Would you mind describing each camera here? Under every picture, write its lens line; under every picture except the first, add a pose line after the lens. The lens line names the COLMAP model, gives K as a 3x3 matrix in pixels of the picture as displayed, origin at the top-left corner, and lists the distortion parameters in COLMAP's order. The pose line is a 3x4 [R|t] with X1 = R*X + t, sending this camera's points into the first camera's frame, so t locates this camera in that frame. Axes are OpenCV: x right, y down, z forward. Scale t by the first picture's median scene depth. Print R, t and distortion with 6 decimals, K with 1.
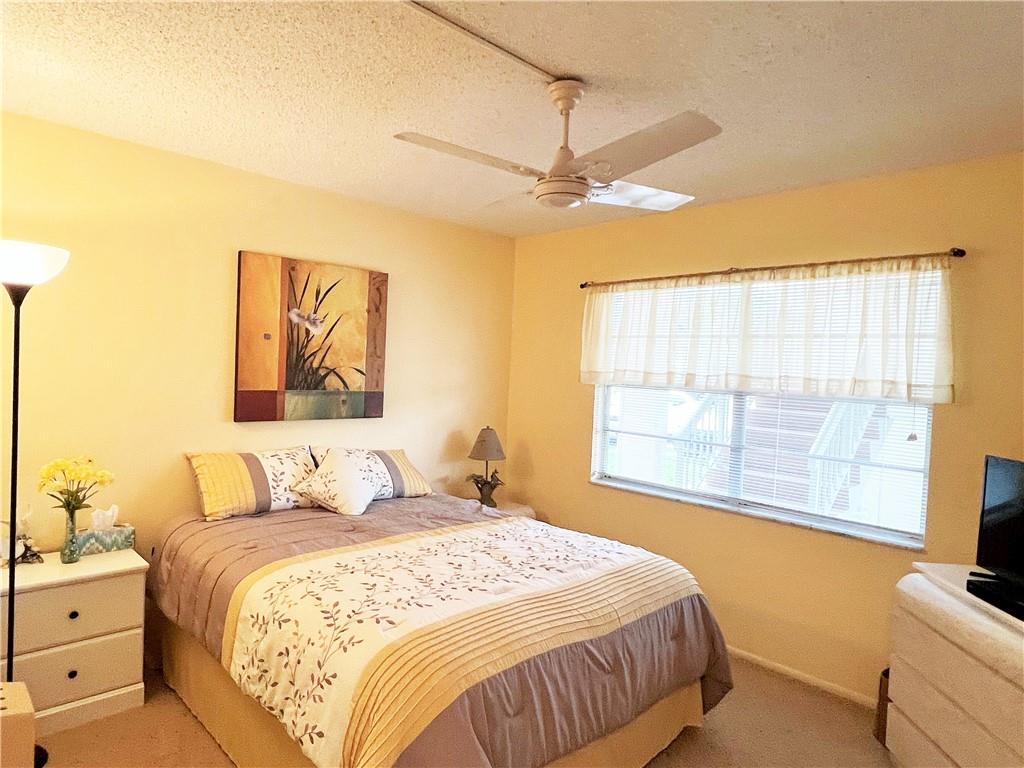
lens RADIAL K [[616.0, 0, 508.0], [0, 616.0, 384.6], [0, 0, 1]] dist [-0.010033, -0.000381]
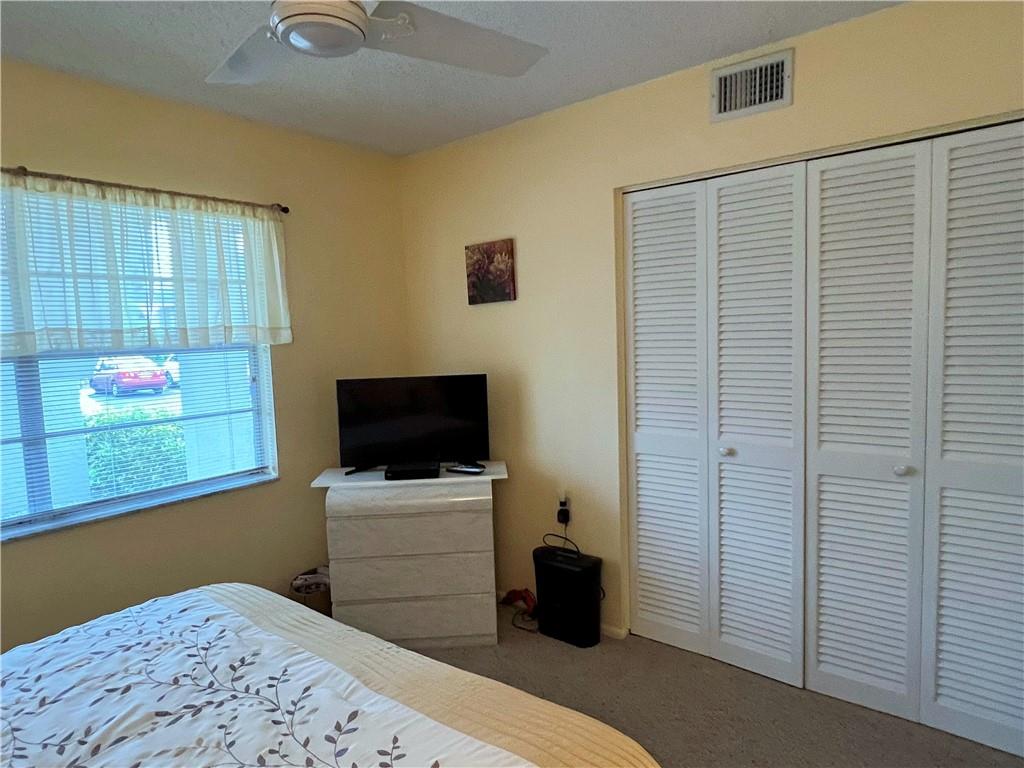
lens RADIAL K [[616.0, 0, 507.5], [0, 616.0, 383.6], [0, 0, 1]] dist [-0.010033, -0.000381]
pose [[-0.117202, -0.136817, 0.983639, -0.445088], [0.048108, 0.988520, 0.143228, -0.036477], [-0.991942, 0.064107, -0.109274, 0.692825]]
